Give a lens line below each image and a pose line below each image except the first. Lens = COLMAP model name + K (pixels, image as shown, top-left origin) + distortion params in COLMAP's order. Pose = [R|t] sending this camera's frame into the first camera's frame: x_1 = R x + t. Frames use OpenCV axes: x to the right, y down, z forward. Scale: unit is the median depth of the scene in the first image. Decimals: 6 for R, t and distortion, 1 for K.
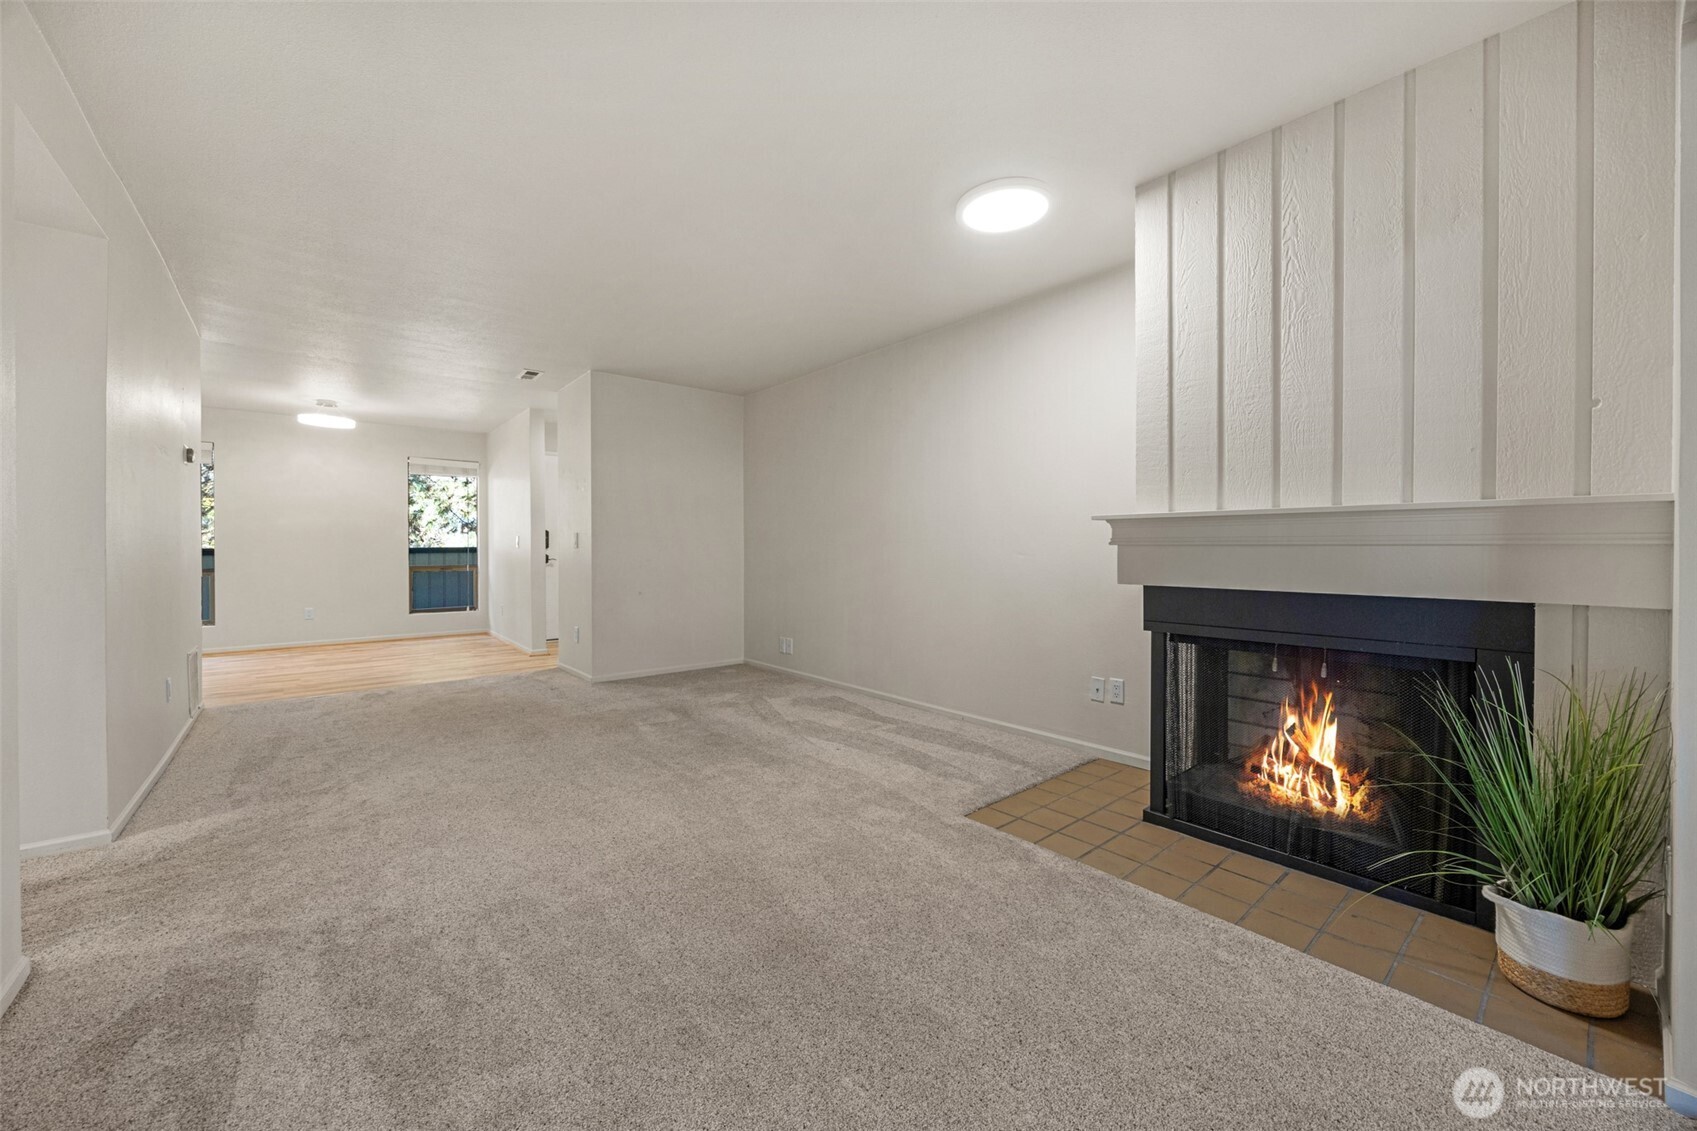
lens RADIAL K [[643.4, 0, 846.9], [0, 643.4, 549.2], [0, 0, 1]] dist [0.000232, -0.003474]
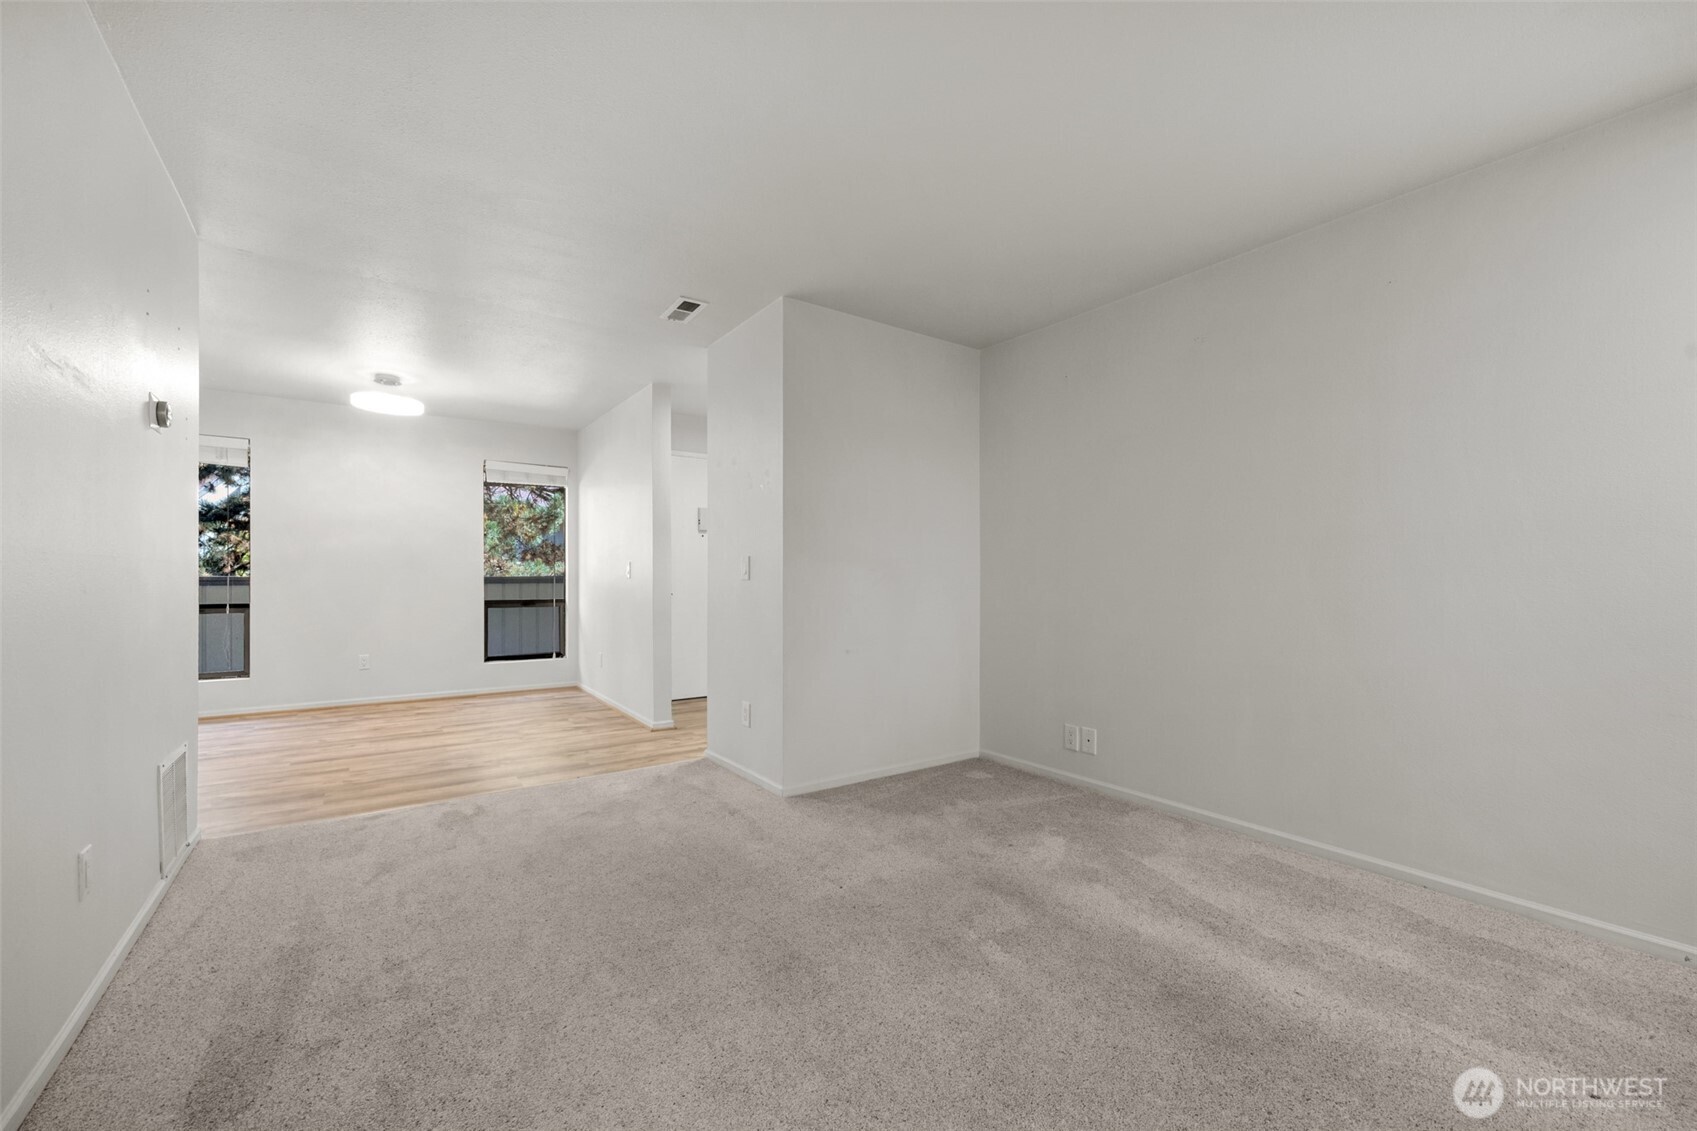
lens RADIAL K [[632.2, 0, 797.6], [0, 632.2, 571.6], [0, 0, 1]] dist [-0.002161, -0.000215]
pose [[0.994958, 0.002047, -0.100268, -0.321594], [-0.002907, 0.999960, -0.008423, -0.005062], [0.100246, 0.008672, 0.994925, 0.392180]]
